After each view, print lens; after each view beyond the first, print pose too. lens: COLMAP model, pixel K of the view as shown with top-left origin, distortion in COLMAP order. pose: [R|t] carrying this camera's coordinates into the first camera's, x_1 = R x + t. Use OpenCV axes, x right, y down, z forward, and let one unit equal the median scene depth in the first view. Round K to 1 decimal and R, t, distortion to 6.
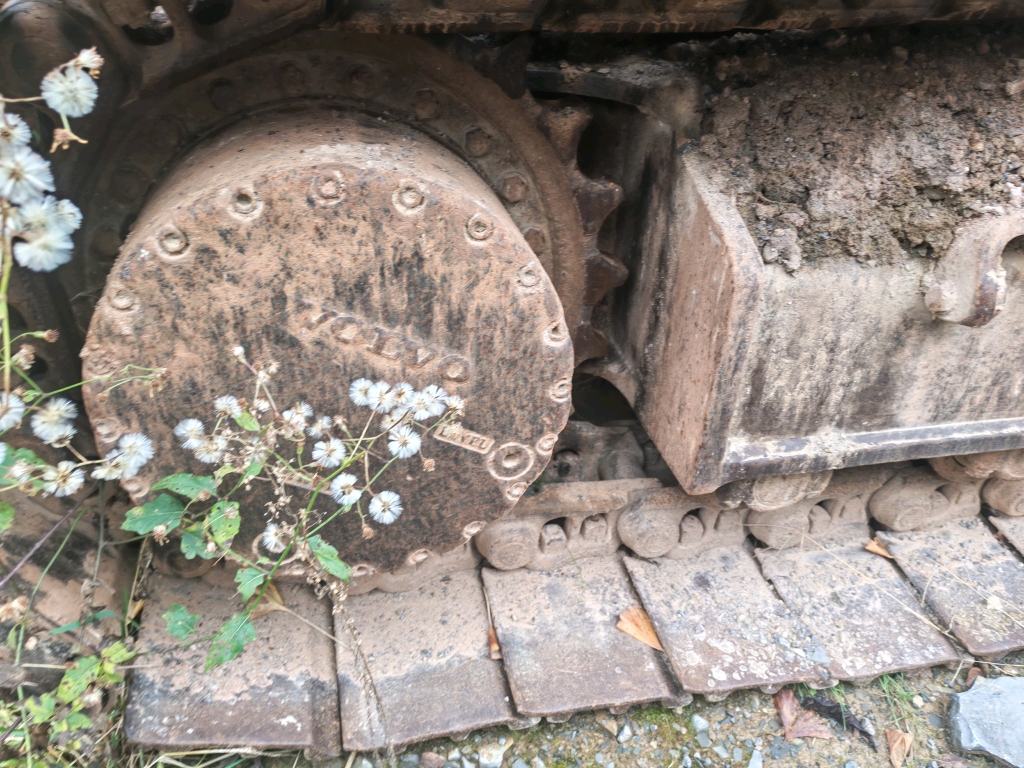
lens RADIAL K [[795.3, 0, 517.6], [0, 795.3, 389.7], [0, 0, 1]] dist [0.001218, 0.003101]
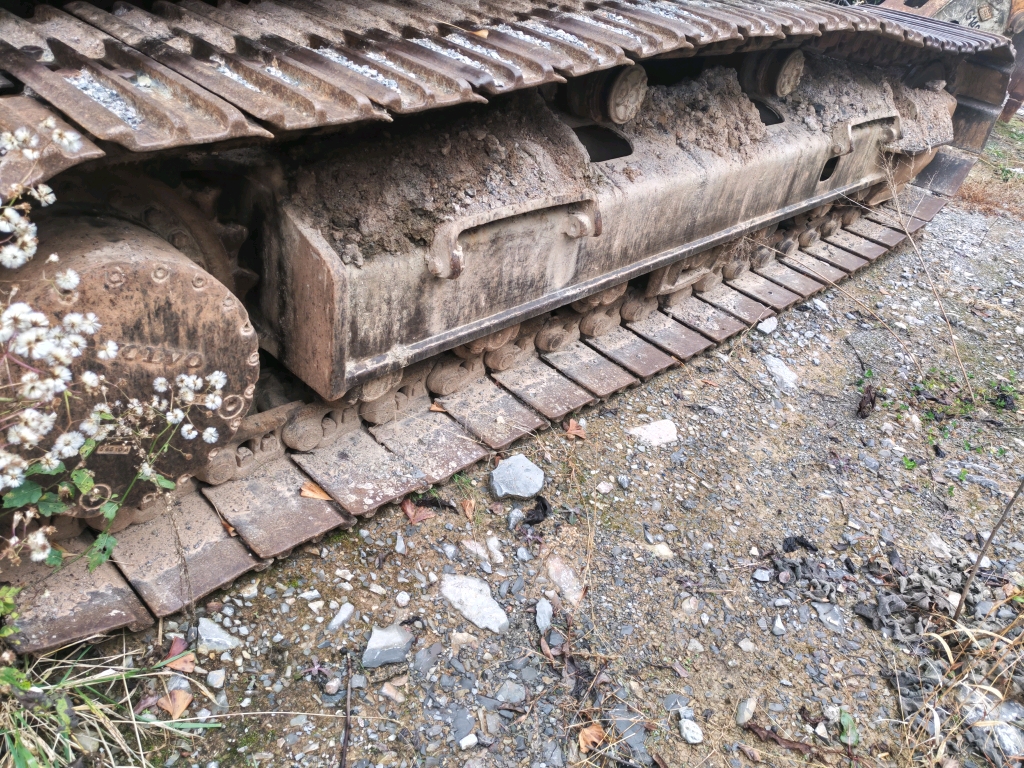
lens RADIAL K [[795.3, 0, 517.6], [0, 795.3, 389.7], [0, 0, 1]] dist [0.001218, 0.003101]
pose [[0.833175, -0.245436, 0.495561, -0.293812], [0.199145, 0.969157, 0.145177, -0.060781], [-0.515908, -0.022270, 0.856355, -0.677693]]
